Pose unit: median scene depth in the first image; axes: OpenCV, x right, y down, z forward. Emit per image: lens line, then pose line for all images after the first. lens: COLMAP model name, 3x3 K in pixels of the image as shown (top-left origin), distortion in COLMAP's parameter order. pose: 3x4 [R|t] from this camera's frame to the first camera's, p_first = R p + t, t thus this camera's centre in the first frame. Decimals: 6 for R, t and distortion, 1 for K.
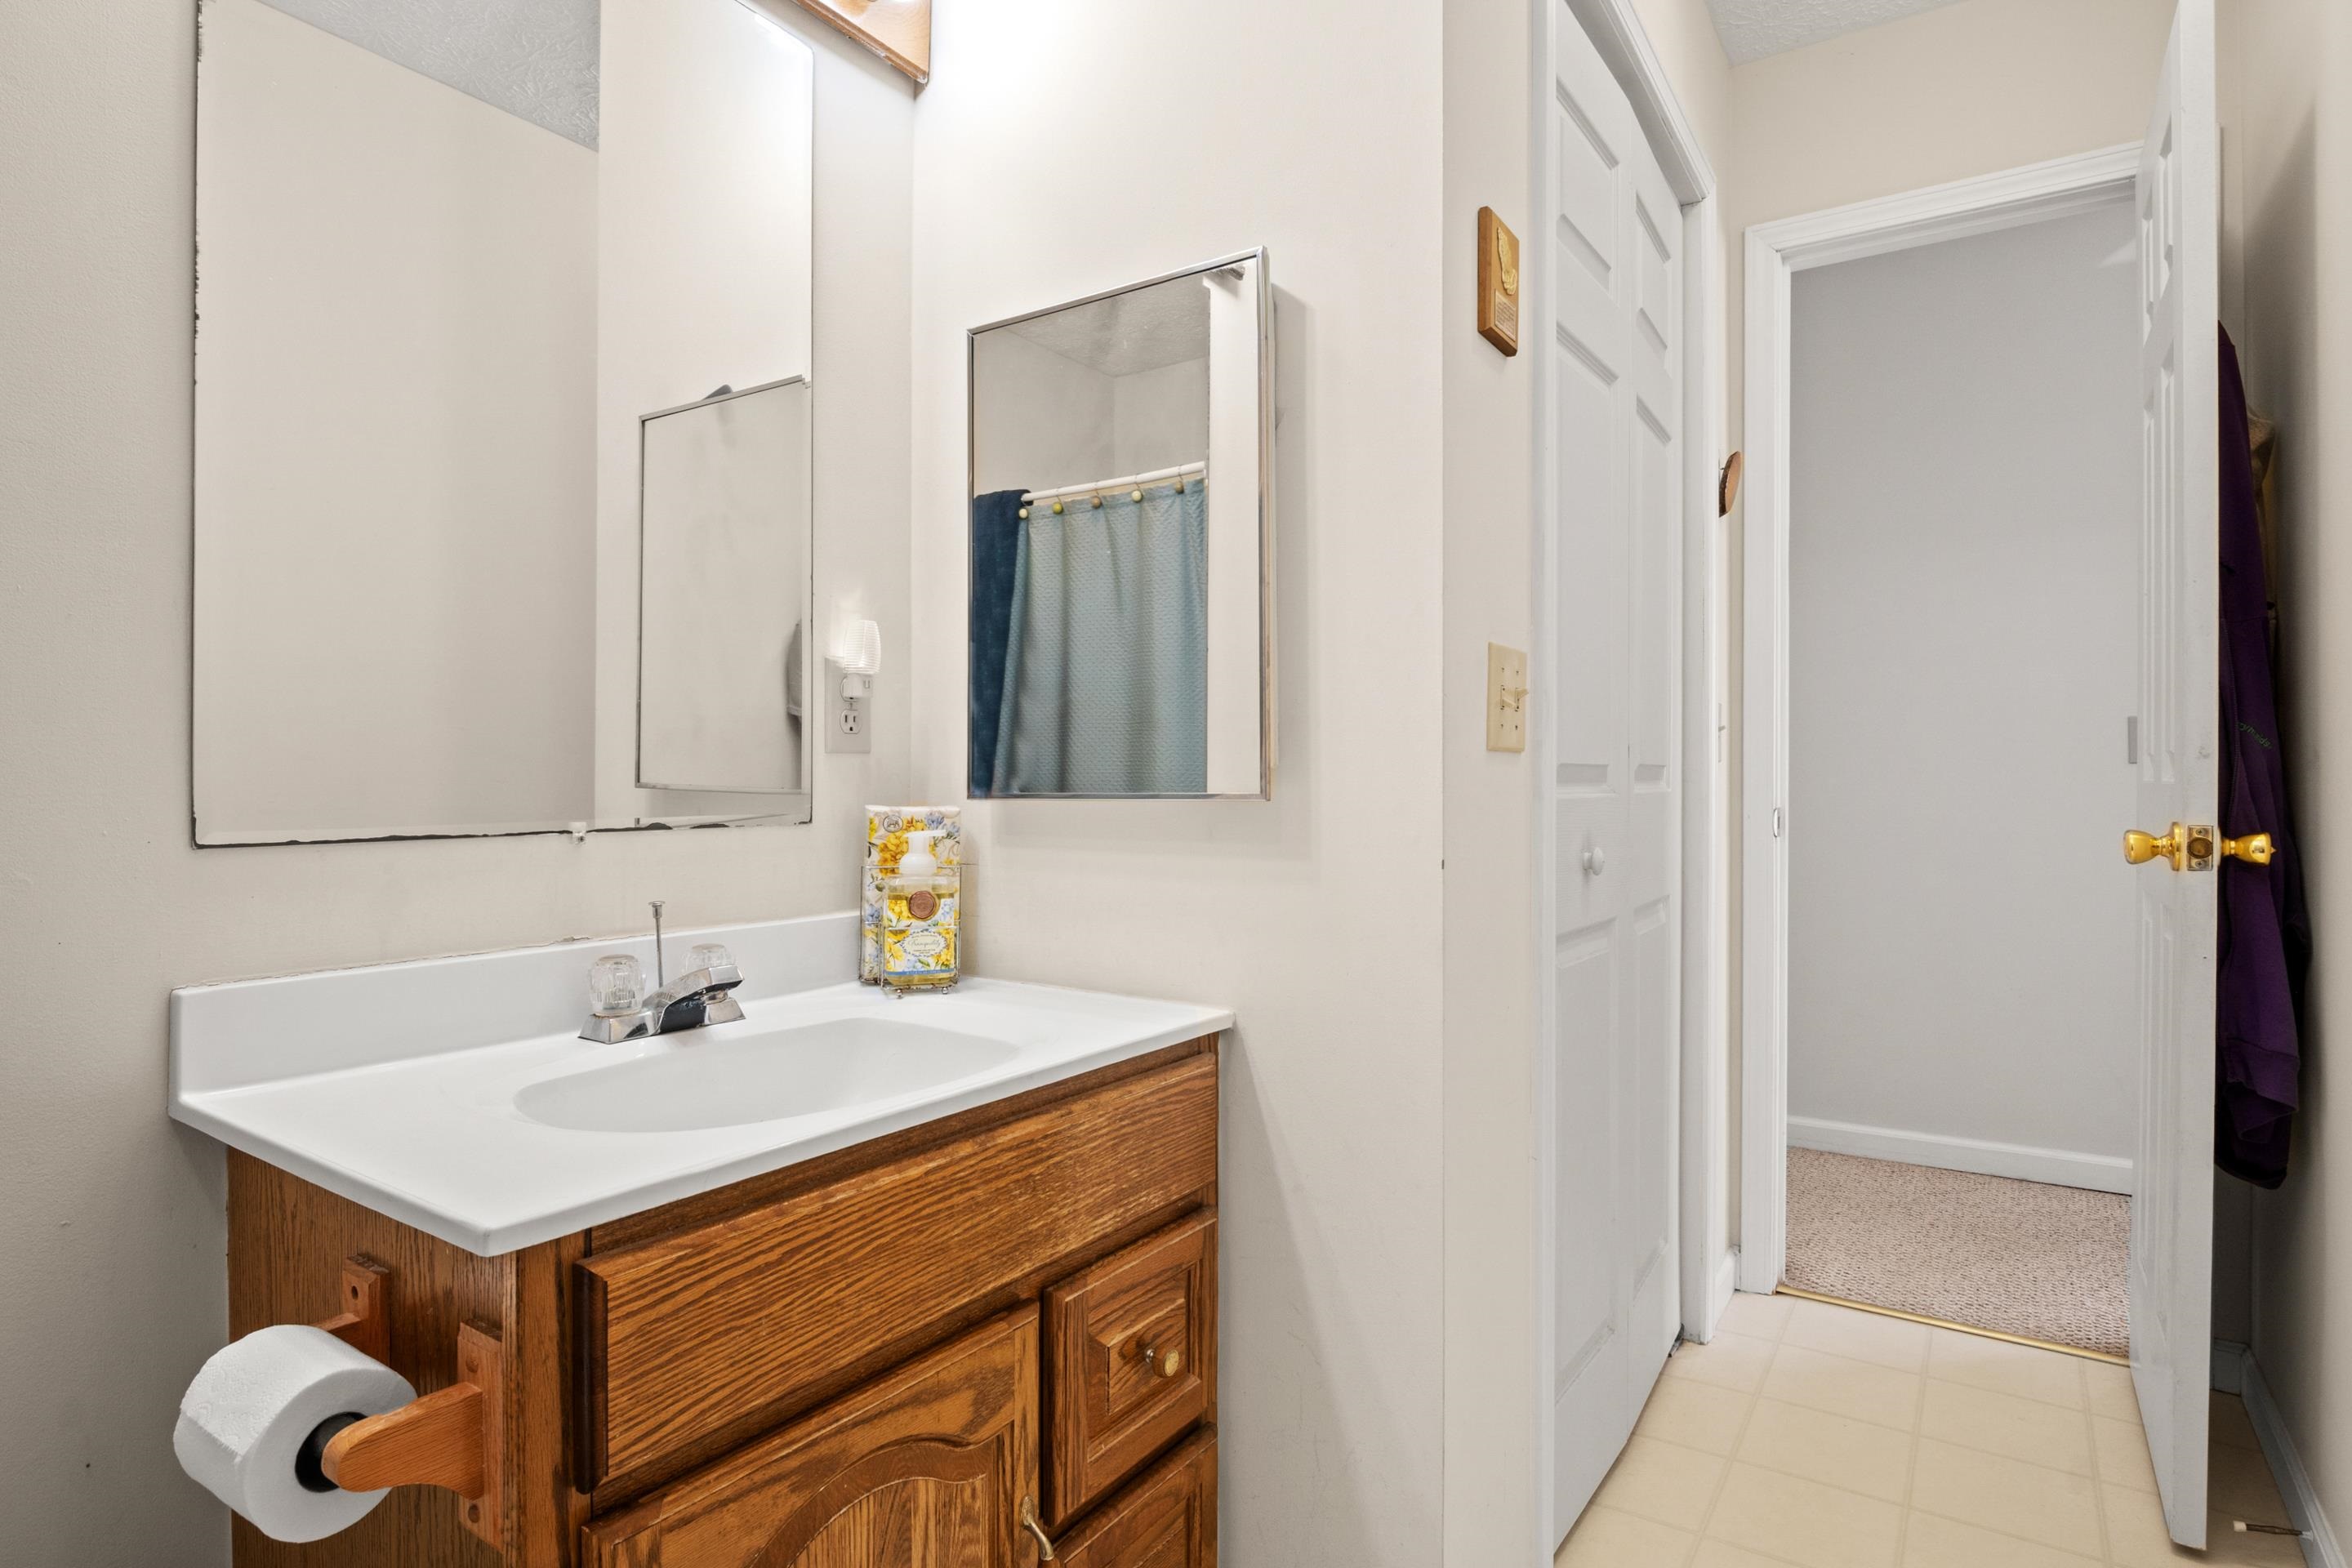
lens RADIAL K [[1263.8, 0, 1169.3], [0, 1263.8, 758.8], [0, 0, 1]] dist [-0.016364, -0.001160]
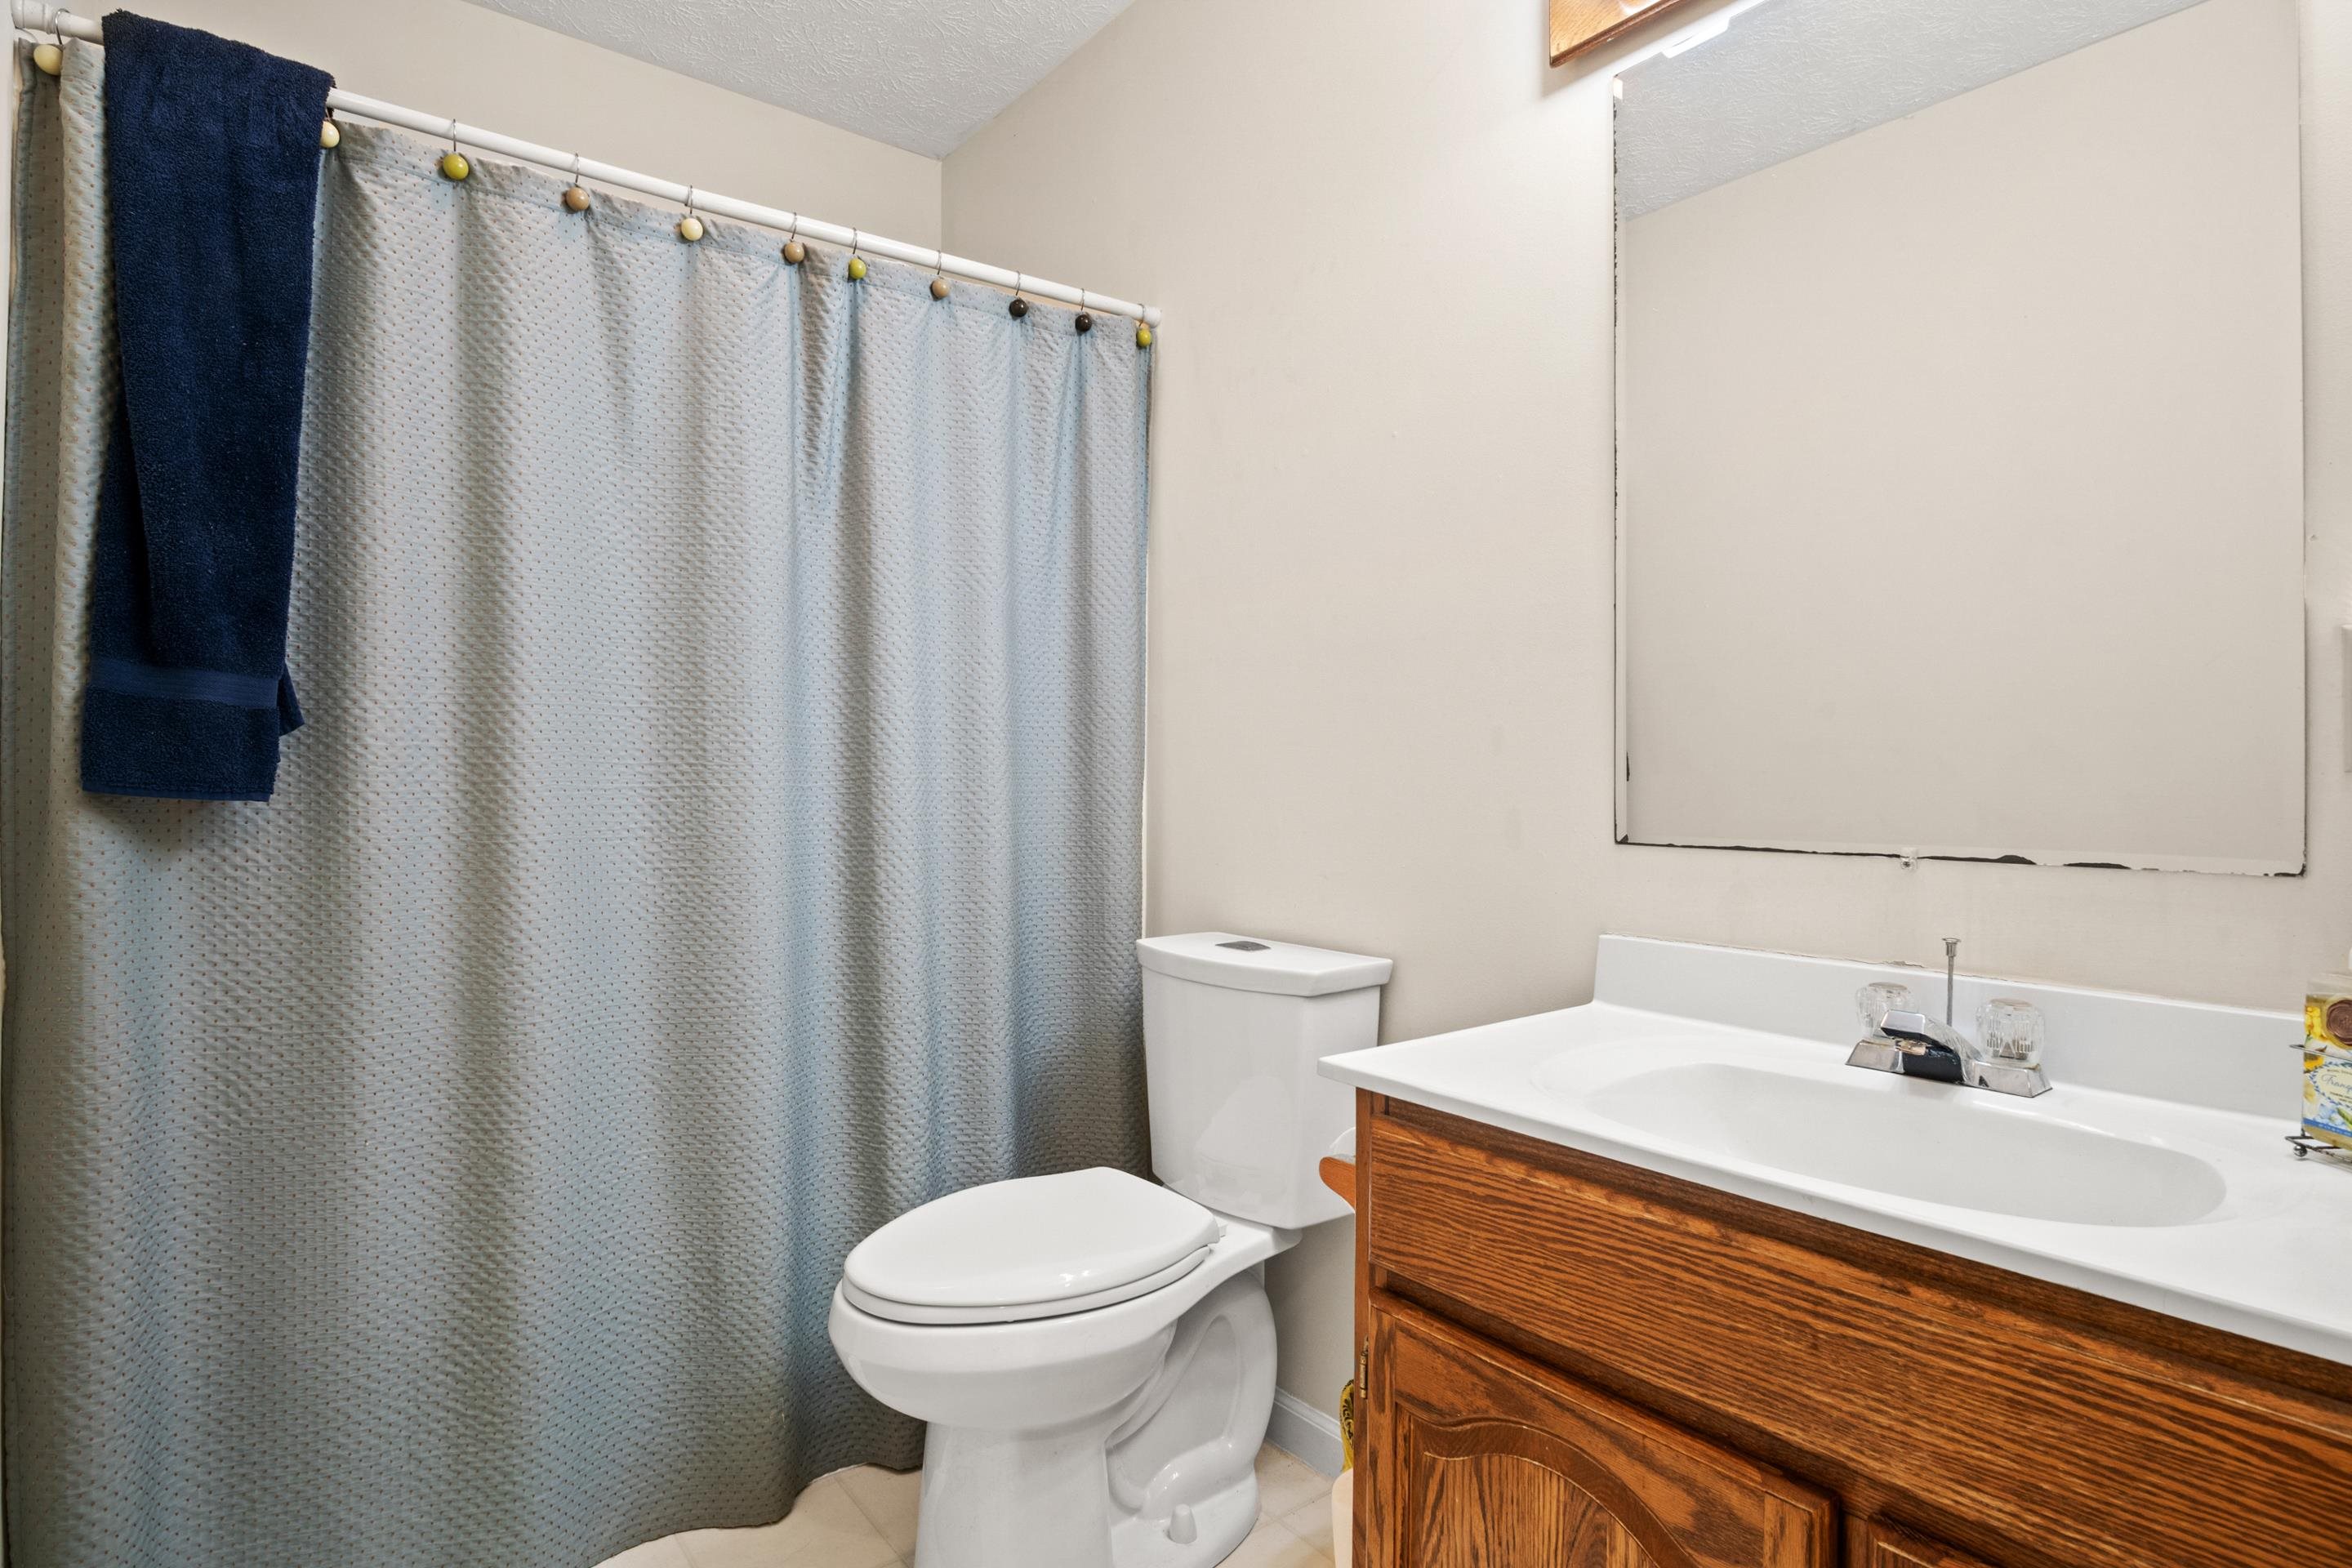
lens RADIAL K [[1263.8, 0, 1169.3], [0, 1263.8, 758.8], [0, 0, 1]] dist [-0.016364, -0.001160]
pose [[-0.340252, -0.015581, -0.940205, 0.800338], [0.008461, 0.999772, -0.019630, -0.005997], [0.940296, -0.014634, -0.340042, 0.953521]]
